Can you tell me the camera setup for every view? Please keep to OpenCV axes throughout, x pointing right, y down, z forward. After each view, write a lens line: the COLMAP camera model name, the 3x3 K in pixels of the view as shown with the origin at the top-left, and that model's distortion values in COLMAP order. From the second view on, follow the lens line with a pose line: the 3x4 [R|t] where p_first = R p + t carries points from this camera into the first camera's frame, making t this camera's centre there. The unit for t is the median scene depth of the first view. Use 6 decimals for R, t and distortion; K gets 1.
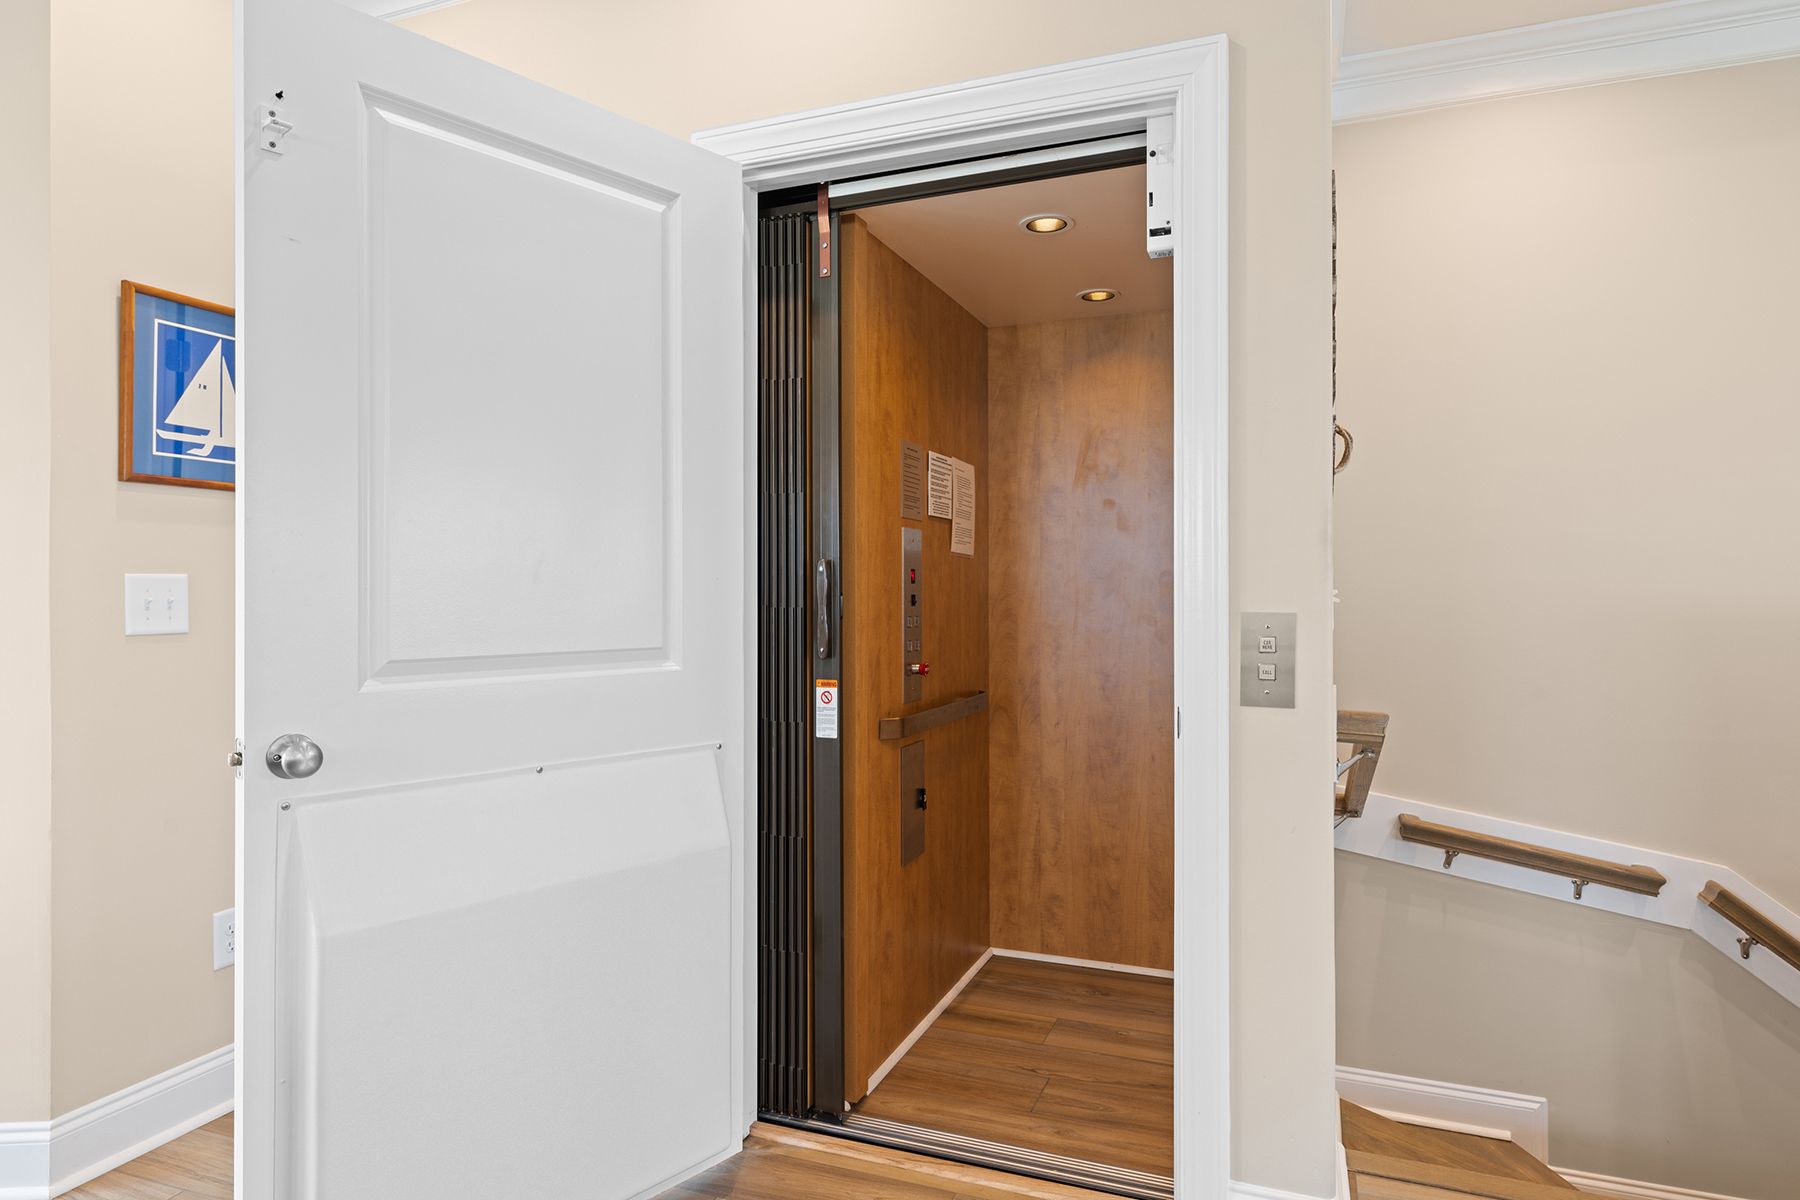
lens RADIAL K [[1038.8, 0, 900.0], [0, 1038.8, 600.0], [0, 0, 1]] dist [-0.000257, -0.000133]
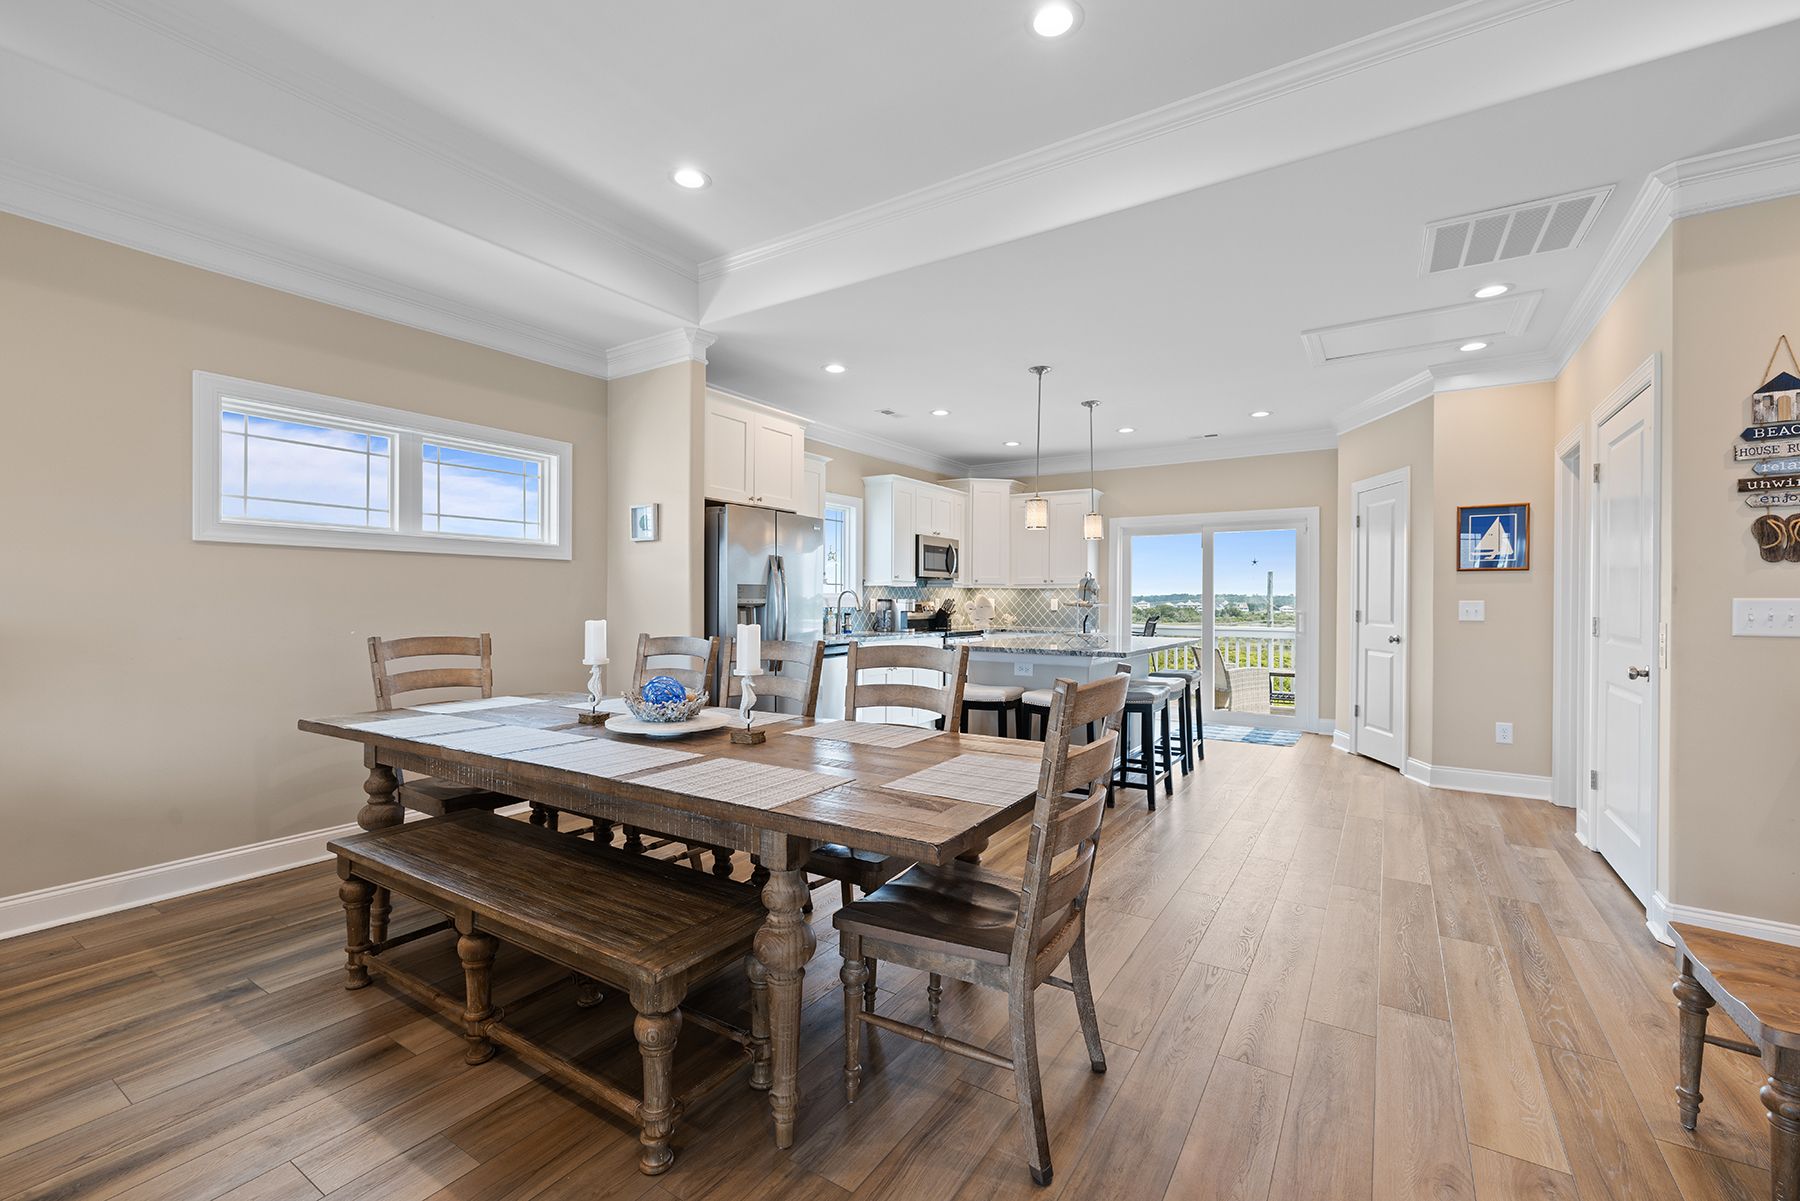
lens RADIAL K [[766.0, 0, 900.0], [0, 766.0, 600.5], [0, 0, 1]] dist [0.001675, 0.000110]
pose [[-0.194989, -0.001511, -0.980804, 1.718128], [-0.010372, 0.999946, 0.000521, -0.010017], [0.980751, 0.010275, -0.194994, -0.178945]]
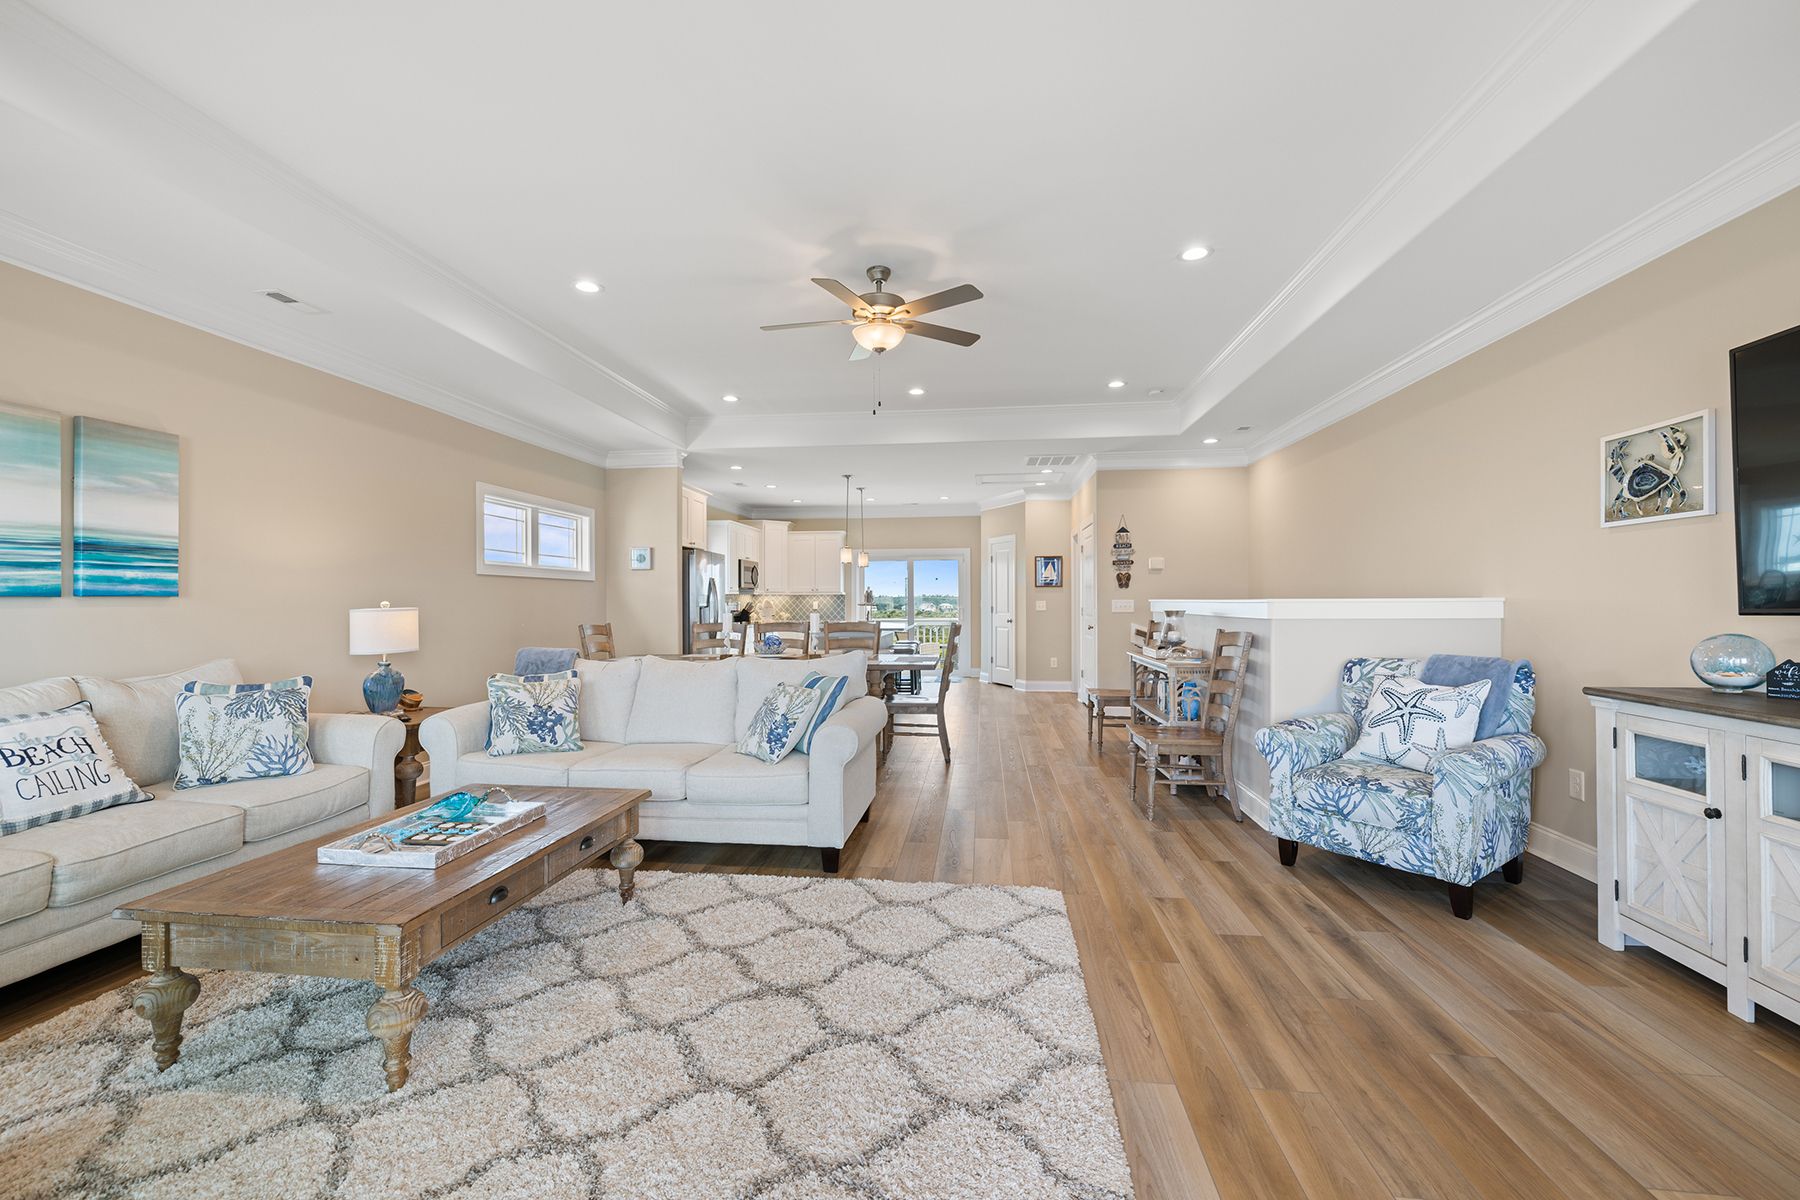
lens RADIAL K [[766.0, 0, 900.0], [0, 766.0, 600.0], [0, 0, 1]] dist [0.001675, 0.000110]
pose [[0.261118, -0.005308, -0.965292, 3.427493], [-0.001188, 0.999982, -0.005820, -0.003723], [0.965306, 0.002666, 0.261107, -1.002595]]
